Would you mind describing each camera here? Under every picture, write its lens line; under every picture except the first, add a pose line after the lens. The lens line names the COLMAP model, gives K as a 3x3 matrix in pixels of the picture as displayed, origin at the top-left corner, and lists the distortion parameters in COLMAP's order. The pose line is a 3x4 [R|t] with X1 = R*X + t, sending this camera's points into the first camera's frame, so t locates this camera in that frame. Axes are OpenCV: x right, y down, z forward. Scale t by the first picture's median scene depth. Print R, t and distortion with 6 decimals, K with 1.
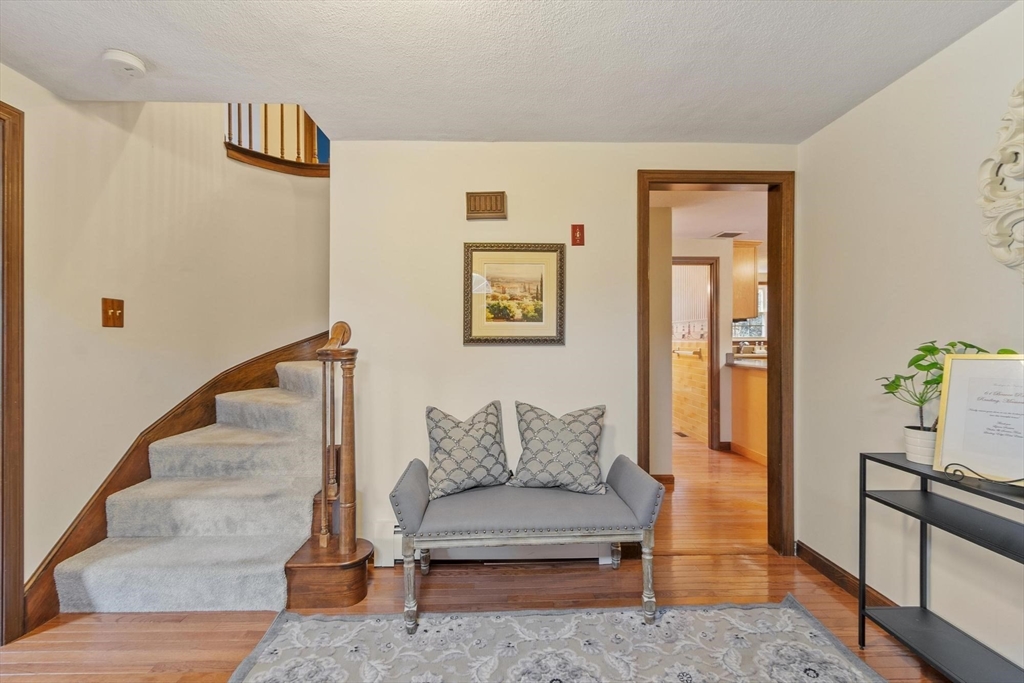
lens RADIAL K [[459.7, 0, 516.7], [0, 459.7, 339.6], [0, 0, 1]] dist [0.012608, -0.003071]
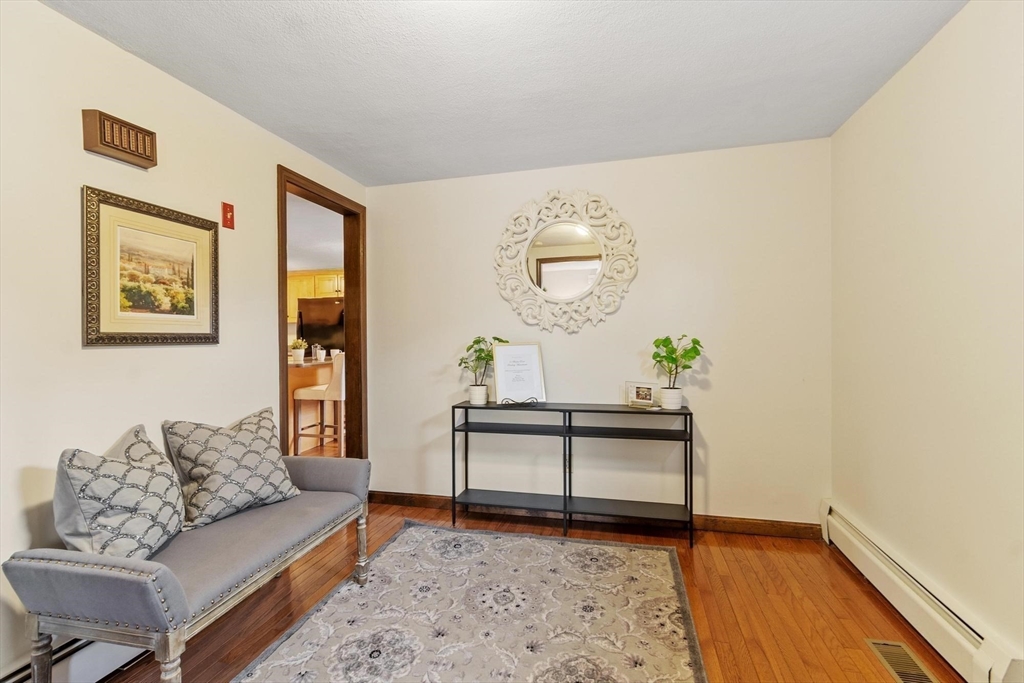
lens RADIAL K [[459.7, 0, 519.6], [0, 459.7, 340.9], [0, 0, 1]] dist [0.012608, -0.003071]
pose [[0.275237, -0.010864, 0.961315, -0.560167], [0.009514, 0.999918, 0.008577, 0.003912], [-0.961329, 0.006786, 0.275318, 0.246494]]
